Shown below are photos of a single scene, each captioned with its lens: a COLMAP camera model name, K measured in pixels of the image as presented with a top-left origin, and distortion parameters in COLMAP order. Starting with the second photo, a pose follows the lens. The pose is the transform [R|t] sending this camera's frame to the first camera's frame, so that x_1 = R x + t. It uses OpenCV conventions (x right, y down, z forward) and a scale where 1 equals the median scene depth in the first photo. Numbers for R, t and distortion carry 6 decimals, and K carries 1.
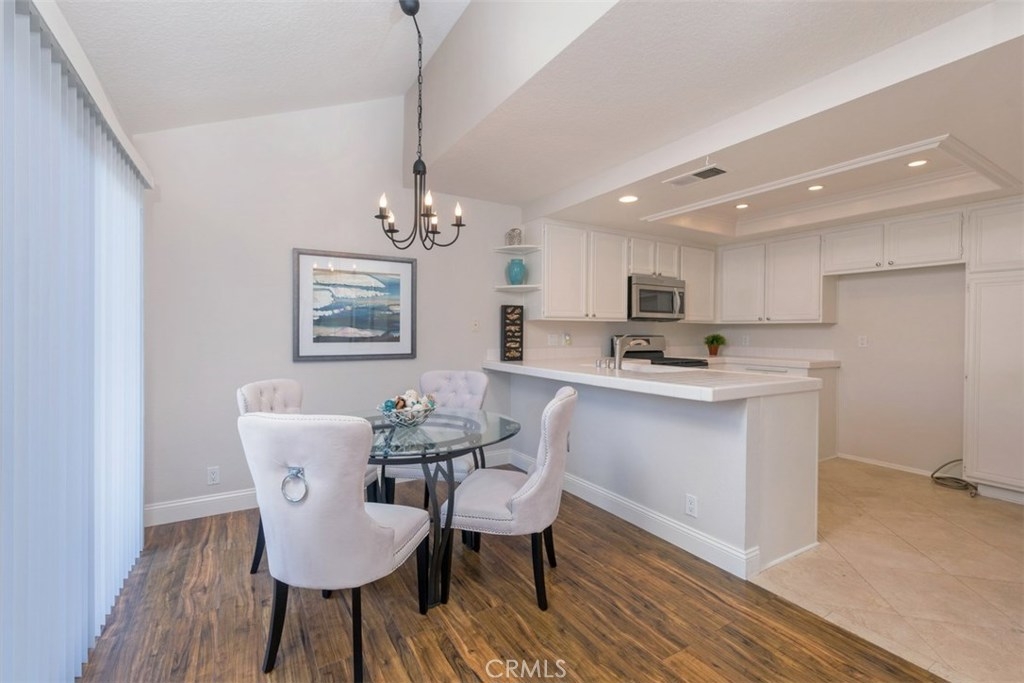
lens RADIAL K [[444.5, 0, 512.0], [0, 444.5, 341.5], [0, 0, 1]] dist [0.000099, 0.000008]
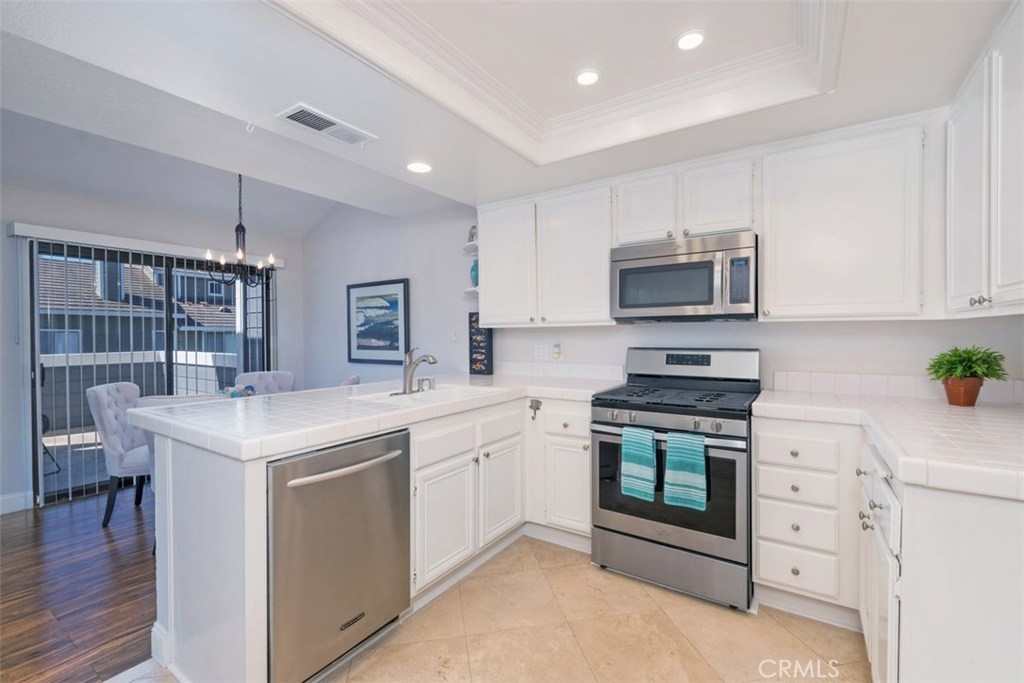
lens RADIAL K [[444.5, 0, 512.0], [0, 444.5, 341.5], [0, 0, 1]] dist [0.000099, 0.000008]
pose [[0.420300, 0.004379, -0.907374, 0.953186], [-0.011579, 0.999933, -0.000538, -0.025802], [0.907311, 0.010733, 0.420323, 0.776584]]
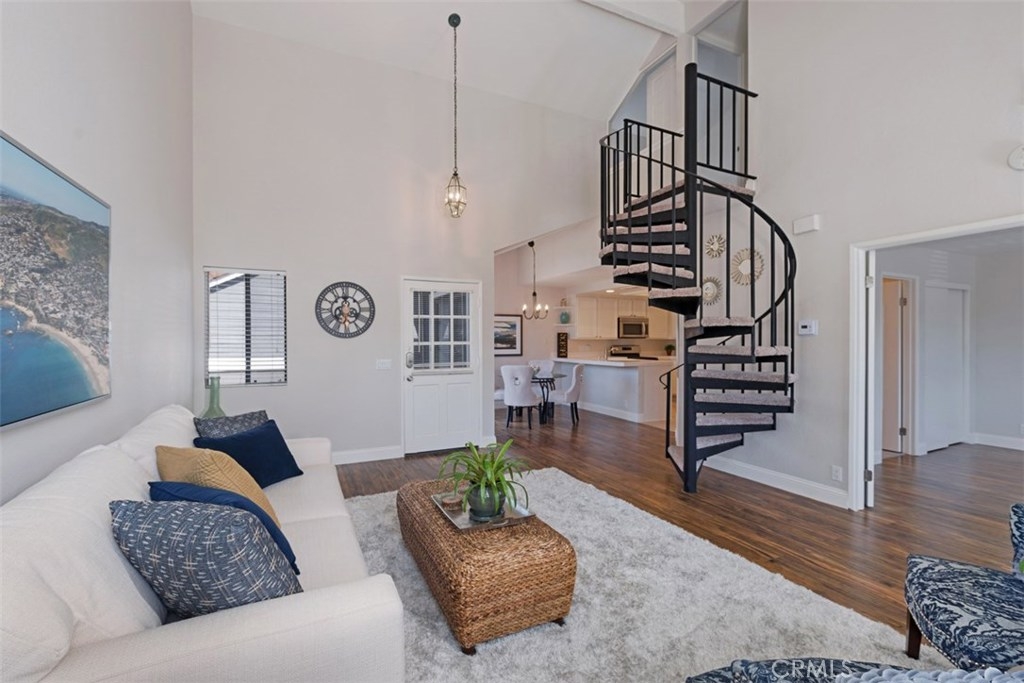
lens RADIAL K [[447.6, 0, 512.0], [0, 447.6, 341.5], [0, 0, 1]] dist [0.001293, 0.000241]
pose [[0.995404, -0.006203, -0.095564, -0.041715], [0.004522, 0.999831, -0.017795, 0.002200], [0.095658, 0.017281, 0.995264, -1.431715]]
